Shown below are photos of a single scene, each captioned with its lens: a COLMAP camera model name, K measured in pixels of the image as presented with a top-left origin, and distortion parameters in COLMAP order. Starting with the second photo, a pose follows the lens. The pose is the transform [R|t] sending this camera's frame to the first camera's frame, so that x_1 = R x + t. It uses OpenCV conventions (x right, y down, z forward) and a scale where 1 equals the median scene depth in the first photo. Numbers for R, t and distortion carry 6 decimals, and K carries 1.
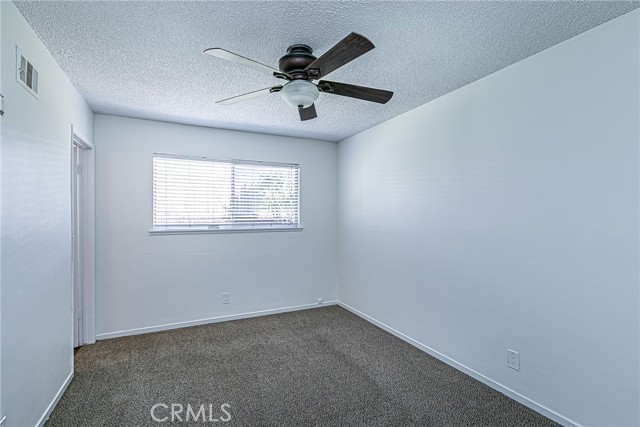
lens RADIAL K [[295.2, 0, 319.3], [0, 295.2, 215.3], [0, 0, 1]] dist [-0.001566, -0.001622]
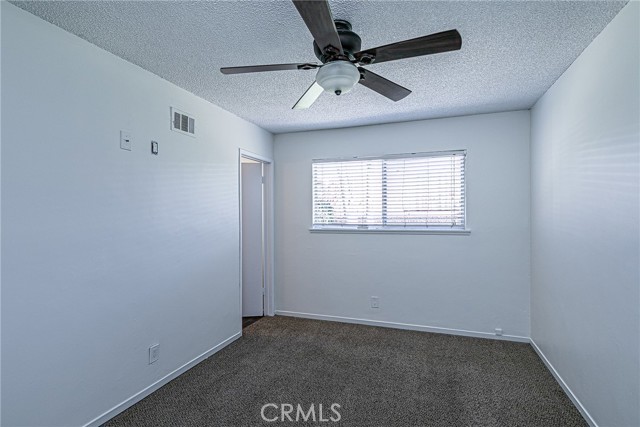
lens RADIAL K [[314.8, 0, 320.0], [0, 314.8, 213.5], [0, 0, 1]] dist [-0.003839, -0.000124]
pose [[0.707505, -0.004440, -0.706694, 0.307279], [0.002280, 0.999989, -0.004001, -0.001486], [0.706705, 0.001219, 0.707508, 0.171053]]
